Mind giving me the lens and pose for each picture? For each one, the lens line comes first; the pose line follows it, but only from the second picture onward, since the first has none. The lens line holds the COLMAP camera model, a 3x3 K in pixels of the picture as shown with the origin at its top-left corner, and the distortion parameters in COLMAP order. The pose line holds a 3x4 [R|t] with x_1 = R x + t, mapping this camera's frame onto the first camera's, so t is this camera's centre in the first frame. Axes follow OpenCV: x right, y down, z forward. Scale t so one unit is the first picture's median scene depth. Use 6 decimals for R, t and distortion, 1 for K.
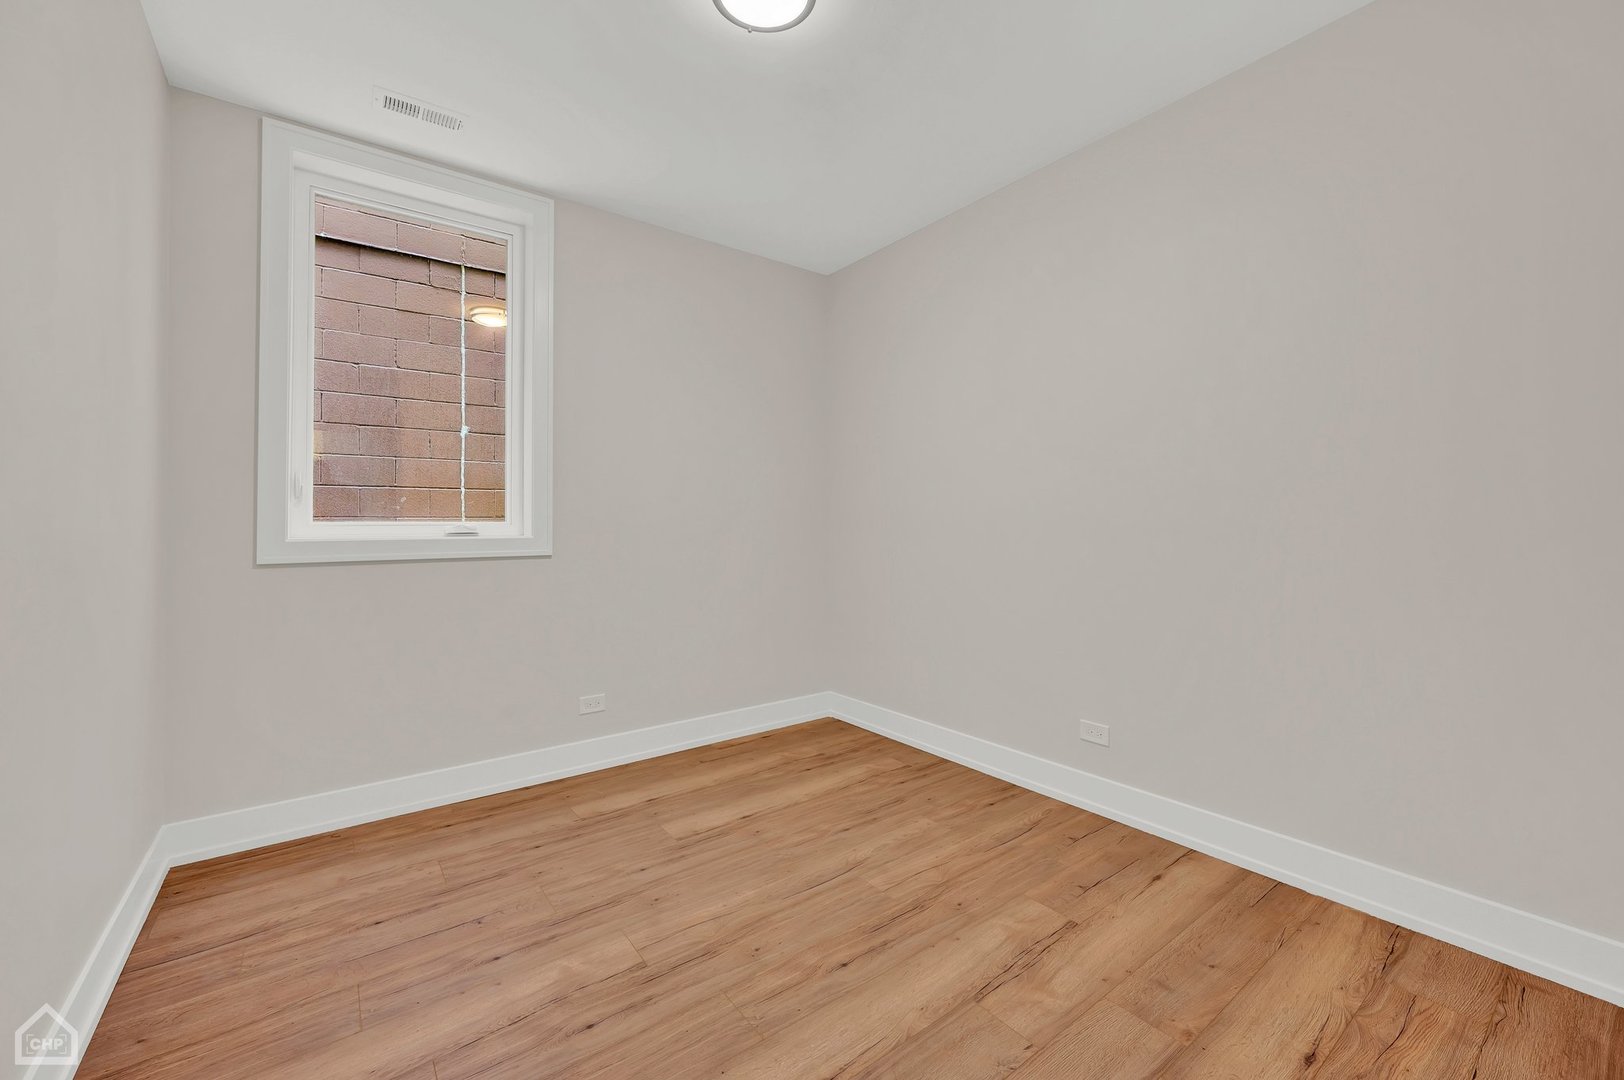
lens RADIAL K [[643.1, 0, 811.4], [0, 643.1, 513.6], [0, 0, 1]] dist [-0.000126, 0.000041]
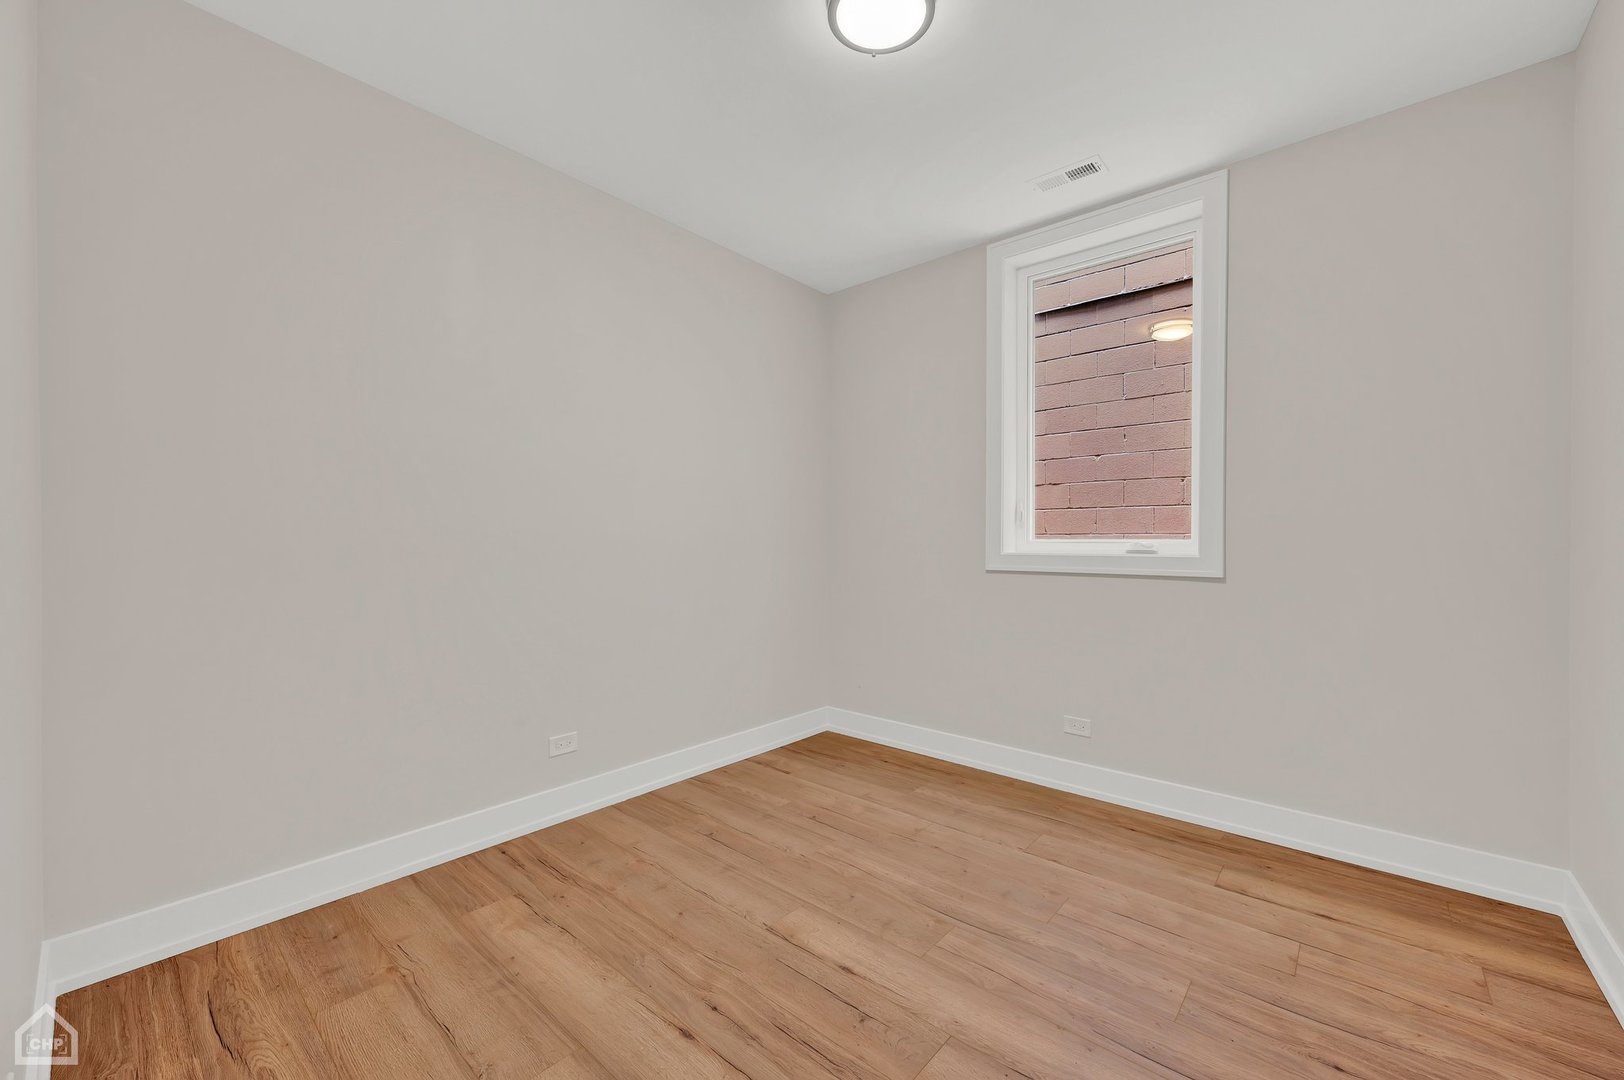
lens RADIAL K [[644.4, 0, 819.1], [0, 644.4, 546.5], [0, 0, 1]] dist [-0.000438, 0.000070]
pose [[0.215723, 0.009189, -0.976411, 0.361040], [0.008258, 0.999903, 0.011235, 0.008196], [0.976420, -0.010487, 0.215626, 0.287641]]
